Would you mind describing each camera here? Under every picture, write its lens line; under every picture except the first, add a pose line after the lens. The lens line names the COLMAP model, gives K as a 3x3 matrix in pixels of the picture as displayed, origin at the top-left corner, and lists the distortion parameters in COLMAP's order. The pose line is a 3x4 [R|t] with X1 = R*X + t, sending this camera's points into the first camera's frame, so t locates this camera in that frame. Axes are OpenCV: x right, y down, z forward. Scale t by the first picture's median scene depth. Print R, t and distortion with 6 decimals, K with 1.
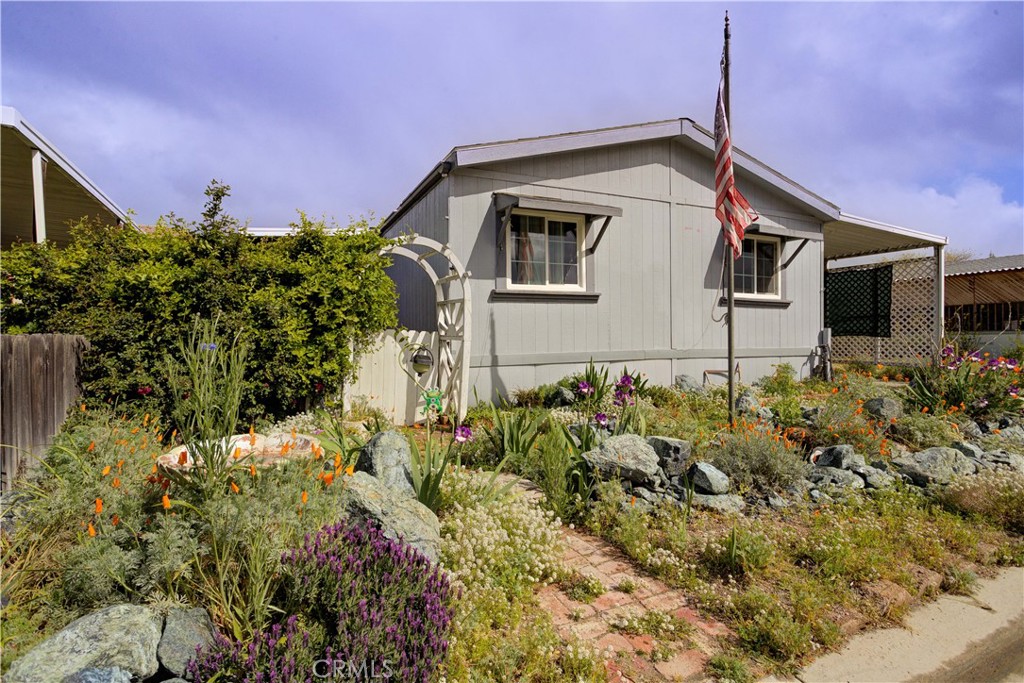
lens RADIAL K [[500.8, 0, 512.0], [0, 500.8, 341.5], [0, 0, 1]] dist [-0.001550, 0.000080]
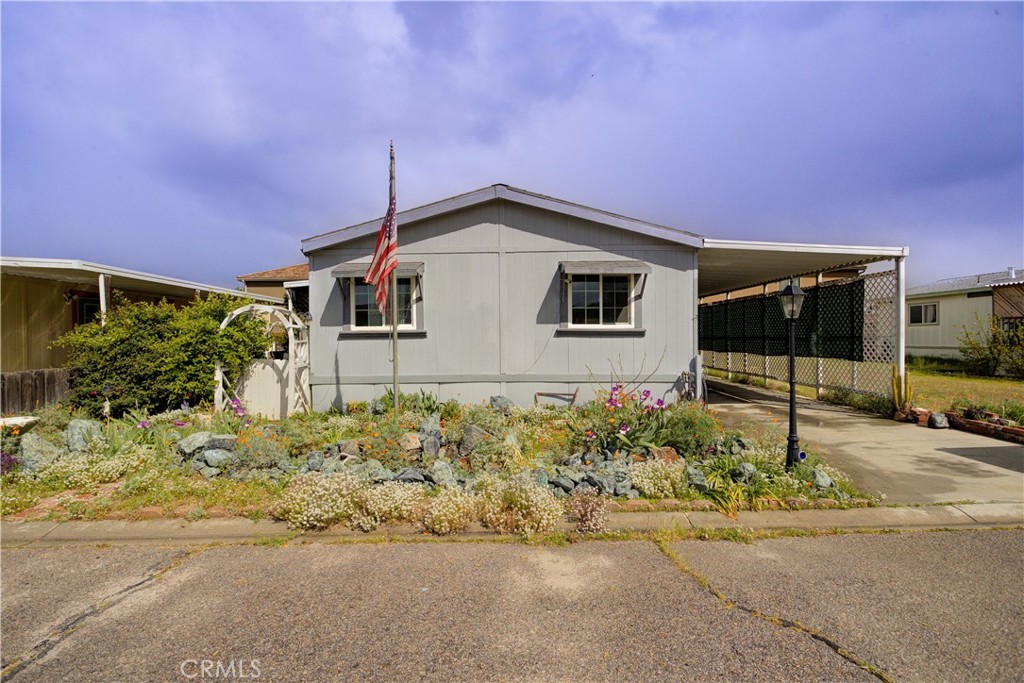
lens RADIAL K [[500.8, 0, 512.0], [0, 500.8, 341.5], [0, 0, 1]] dist [-0.001550, 0.000080]
pose [[0.897291, 0.003743, -0.441423, 0.835309], [-0.002794, 0.999992, 0.002802, -0.063256], [0.441430, -0.001281, 0.897295, -0.076102]]
